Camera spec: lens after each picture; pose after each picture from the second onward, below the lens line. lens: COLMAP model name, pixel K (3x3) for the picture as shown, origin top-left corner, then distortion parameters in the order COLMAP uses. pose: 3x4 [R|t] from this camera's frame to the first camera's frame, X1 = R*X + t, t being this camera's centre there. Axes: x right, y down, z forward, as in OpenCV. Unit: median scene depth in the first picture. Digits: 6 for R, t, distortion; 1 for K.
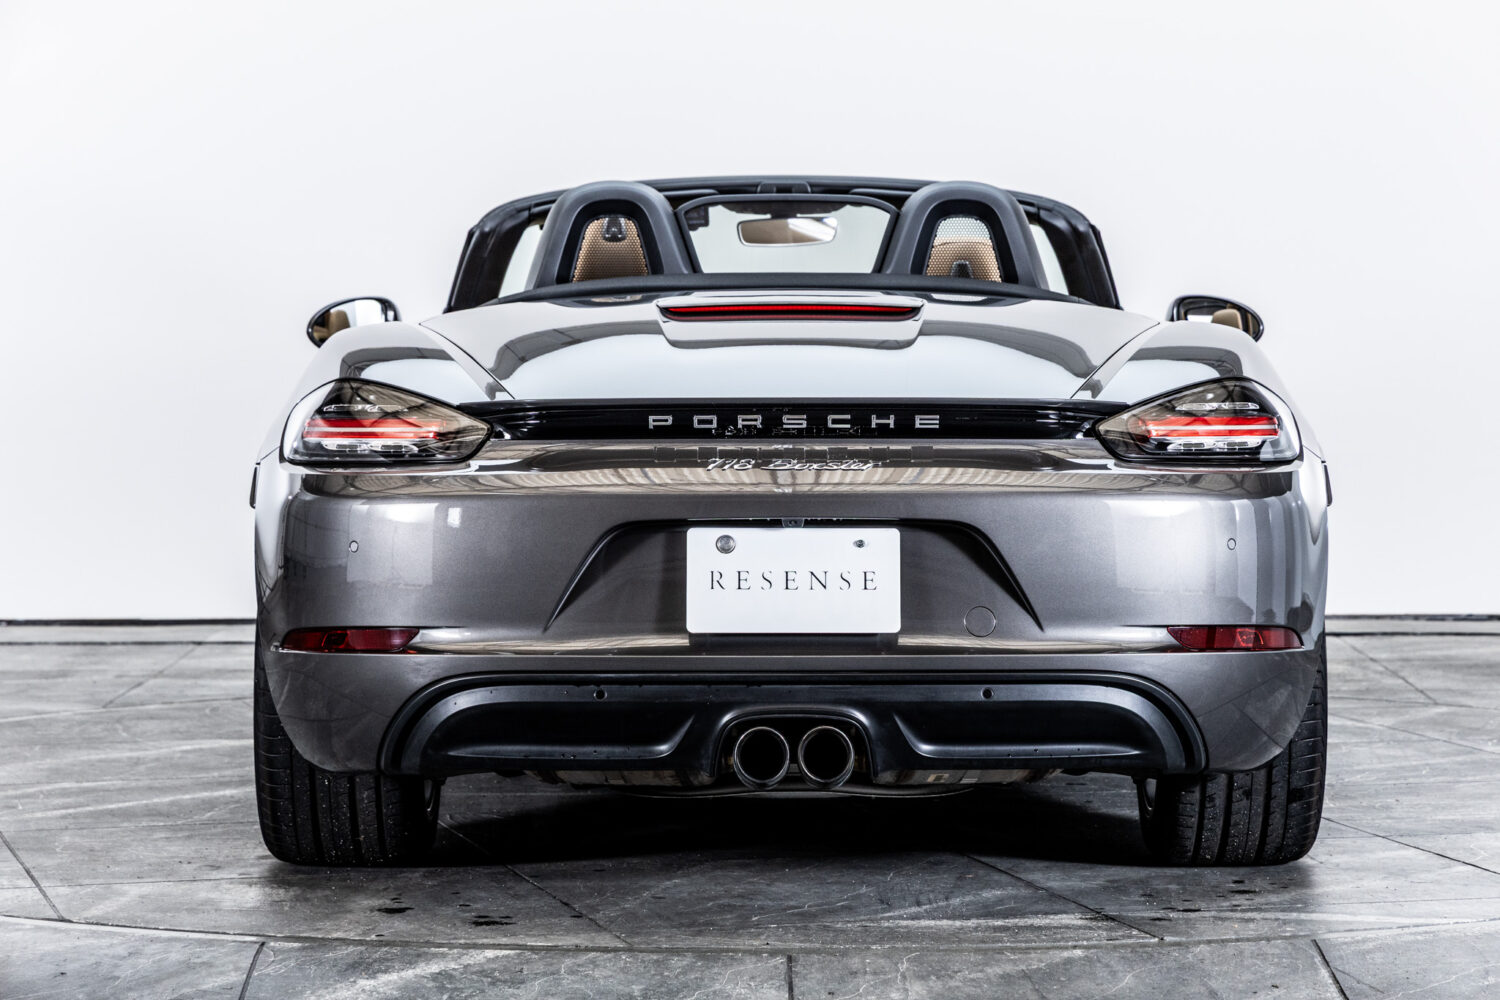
lens RADIAL K [[4798.8, 0, 747.2], [0, 4798.8, 495.5], [0, 0, 1]] dist [0.150706, 0.000000]
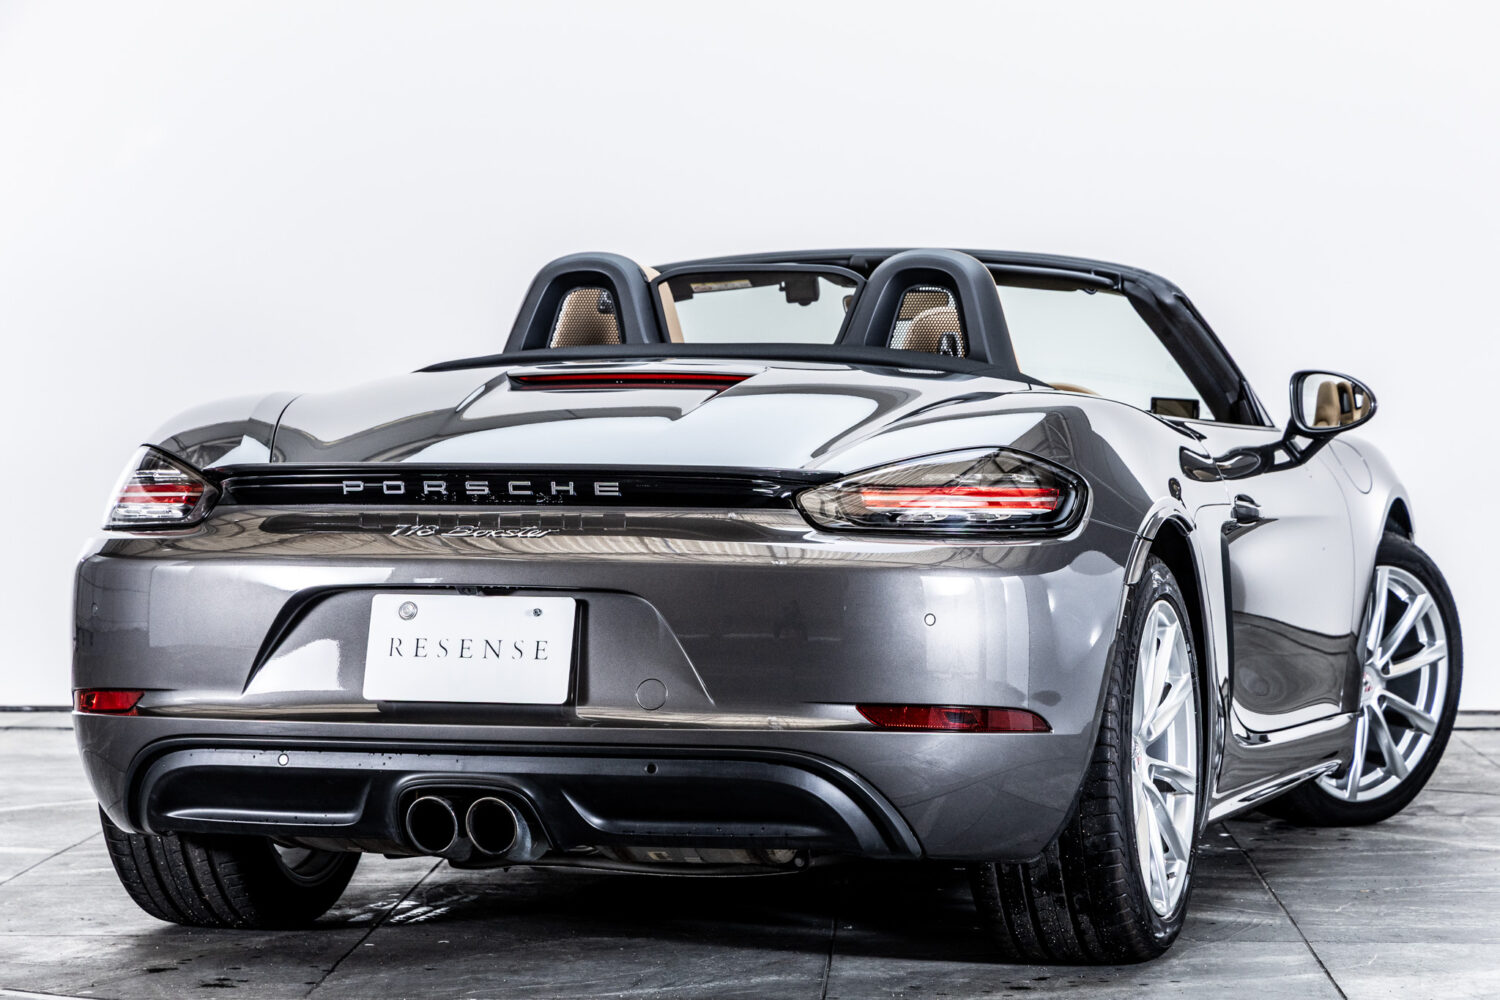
lens RADIAL K [[4798.8, 0, 744.1], [0, 4798.8, 501.3], [0, 0, 1]] dist [0.150706, 0.000000]
pose [[0.953011, 0.008777, -0.302807, 0.359506], [-0.015094, 0.999714, -0.018527, 0.004807], [0.302558, 0.022227, 0.952872, 0.075707]]
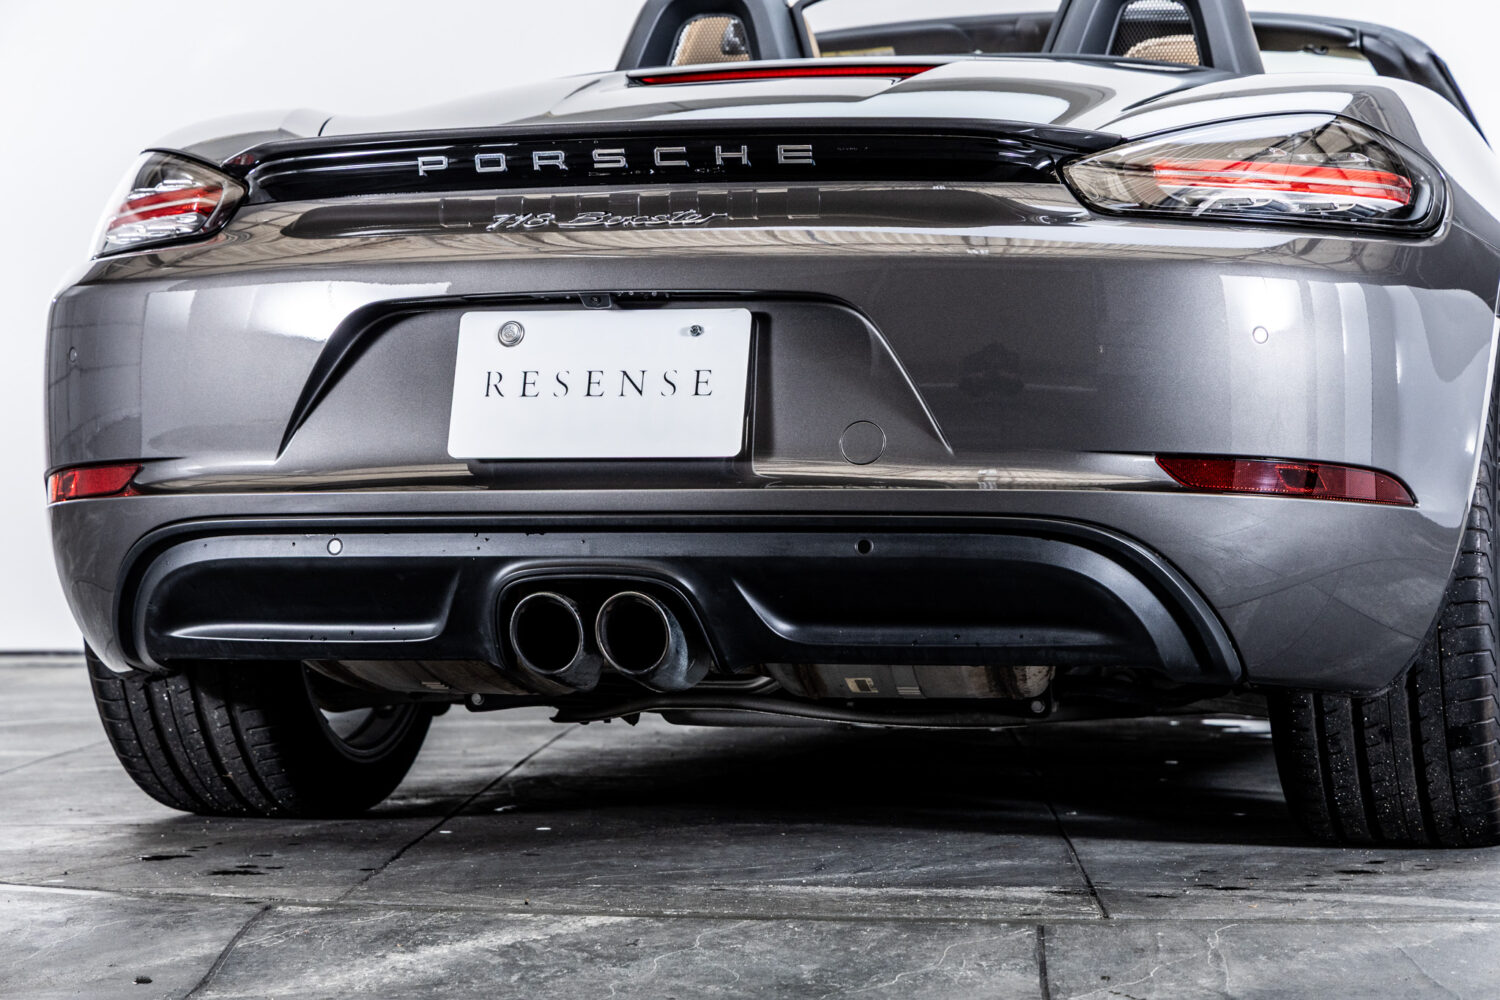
lens RADIAL K [[3958.6, 0, 747.1], [0, 3958.6, 540.6], [0, 0, 1]] dist [0.106856, 0.000000]
pose [[0.957652, 0.001933, -0.287923, 0.194015], [-0.012887, 0.999263, -0.036152, 0.060404], [0.287641, 0.038331, 0.956971, 0.455005]]
